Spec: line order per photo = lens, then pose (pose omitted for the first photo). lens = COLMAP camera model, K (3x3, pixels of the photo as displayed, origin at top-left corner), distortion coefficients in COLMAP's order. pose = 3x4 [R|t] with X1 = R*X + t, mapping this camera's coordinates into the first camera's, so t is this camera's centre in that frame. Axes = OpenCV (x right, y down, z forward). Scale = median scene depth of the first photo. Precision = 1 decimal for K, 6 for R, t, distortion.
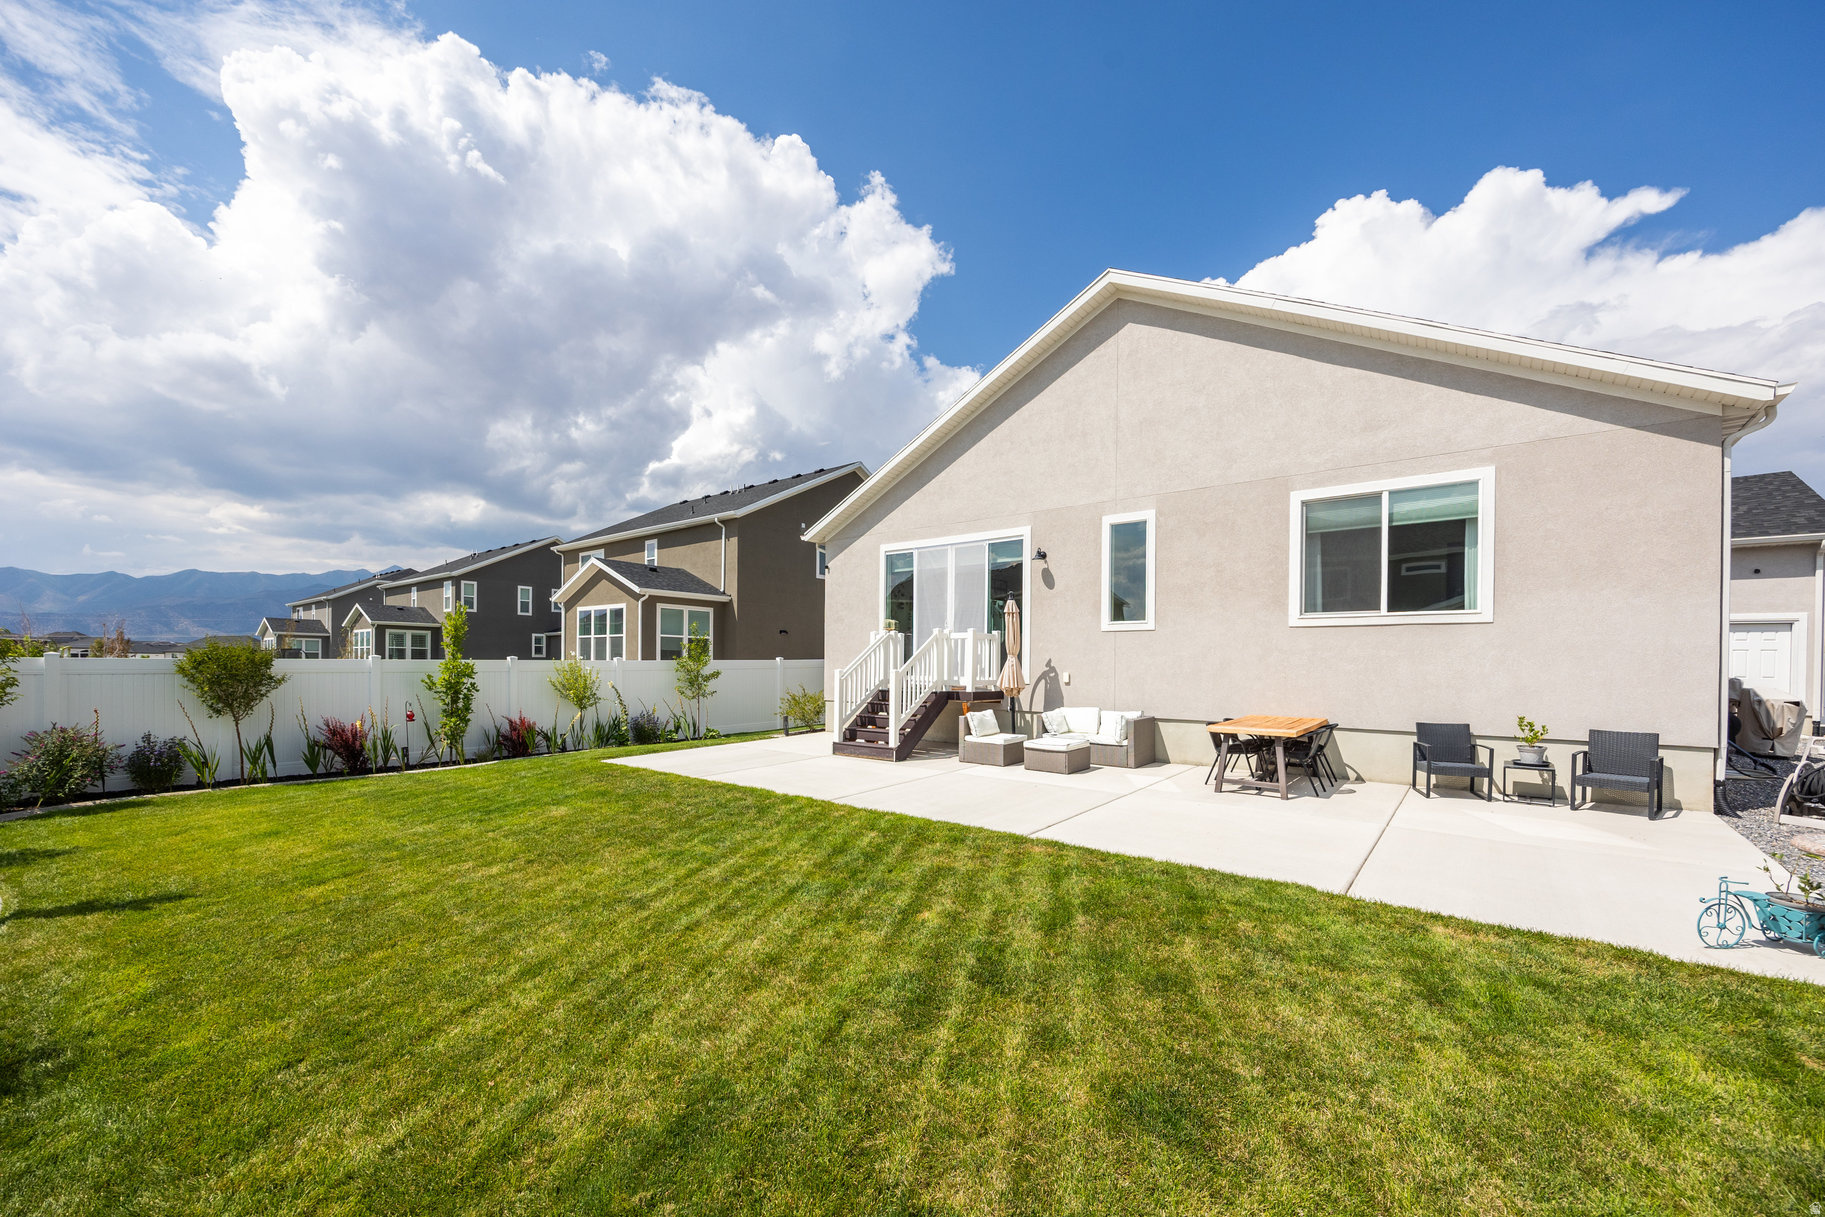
lens RADIAL K [[746.0, 0, 1008.7], [0, 746.0, 652.6], [0, 0, 1]] dist [-0.000489, -0.000910]
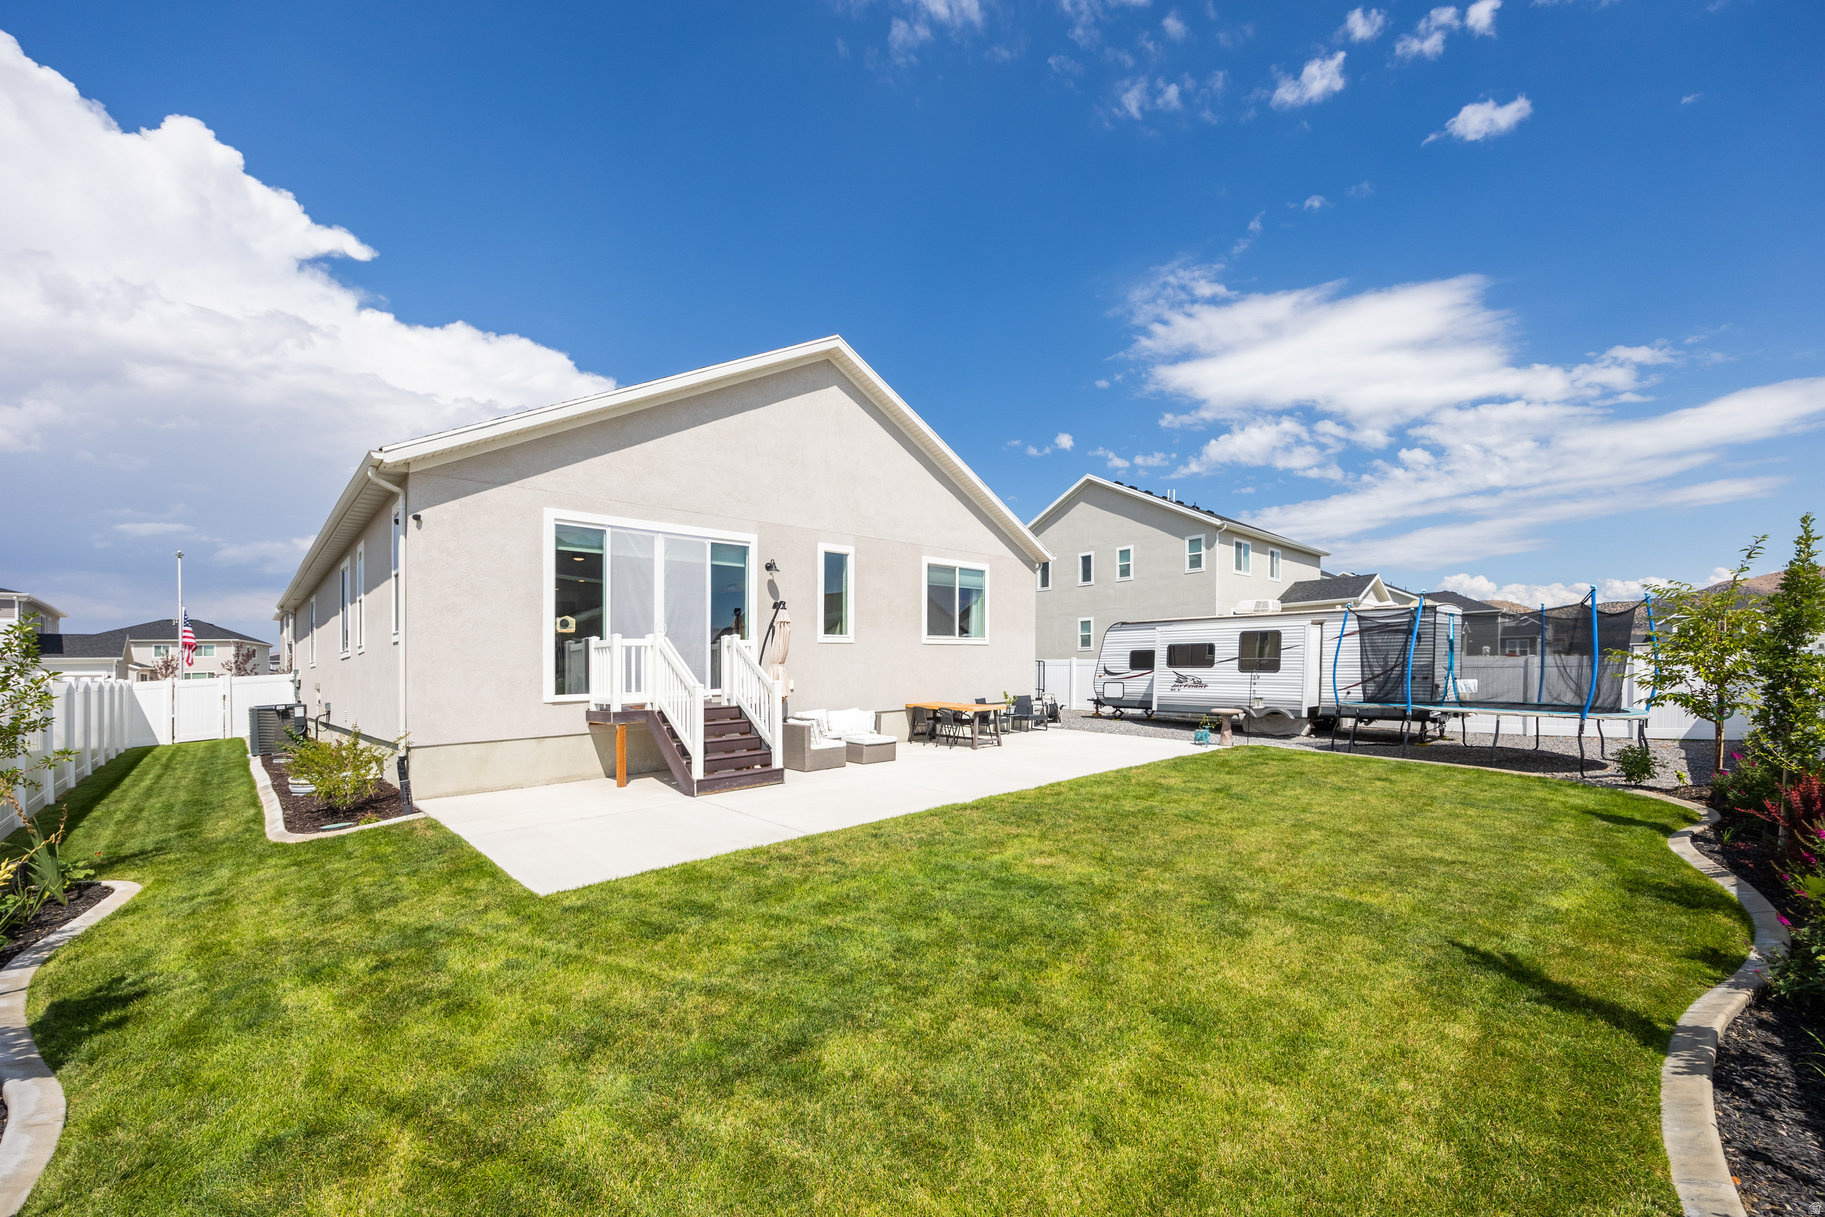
lens RADIAL K [[746.0, 0, 874.7], [0, 746.0, 667.2], [0, 0, 1]] dist [-0.000489, -0.000910]
pose [[0.168693, -0.009972, 0.985618, -0.999772], [0.004011, 0.999947, 0.009430, -0.001451], [-0.985661, 0.002362, 0.168724, 0.728598]]
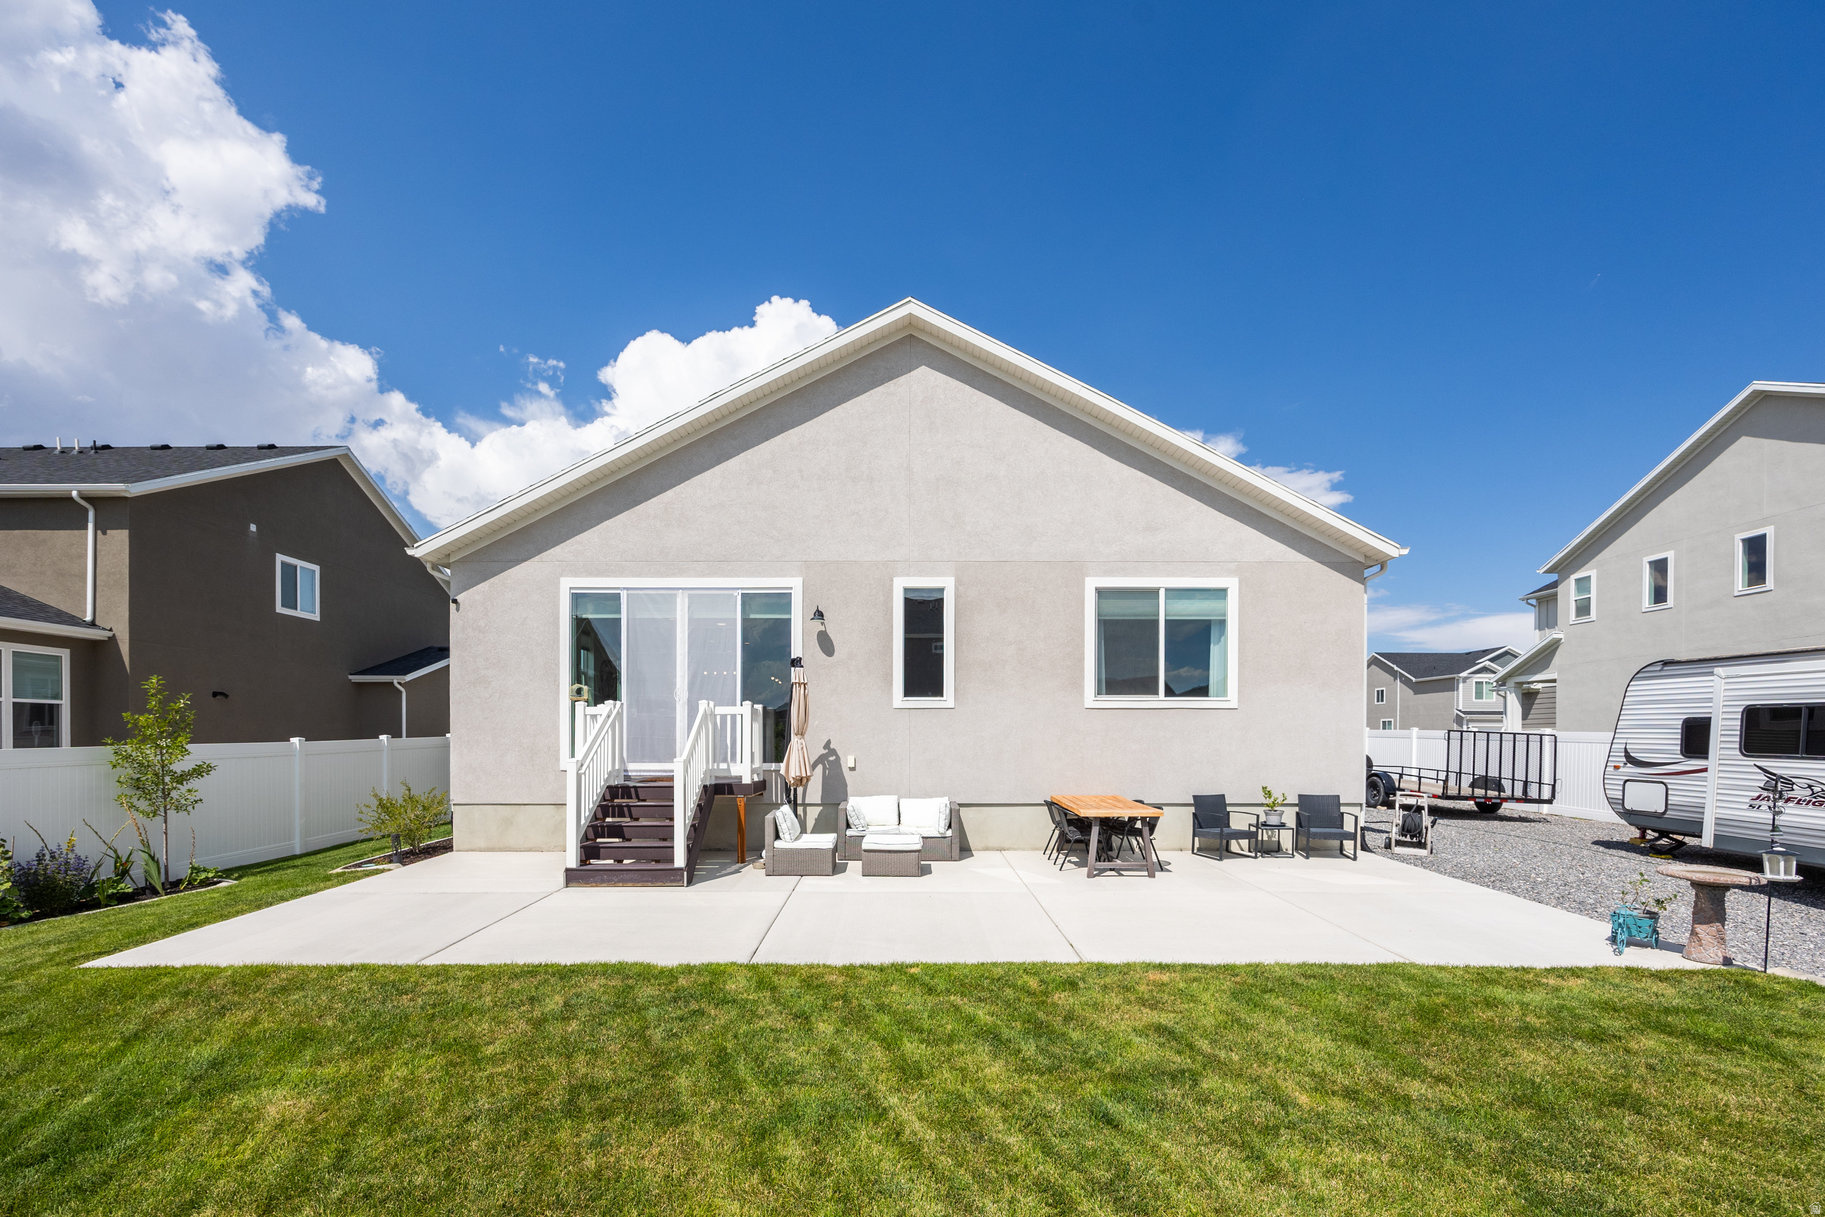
lens RADIAL K [[746.0, 0, 847.9], [0, 746.0, 728.9], [0, 0, 1]] dist [-0.000489, -0.000910]
pose [[0.798259, -0.001544, 0.602312, -0.452088], [-0.004823, 0.999948, 0.008955, -0.012109], [-0.602294, -0.010053, 0.798211, 0.333271]]
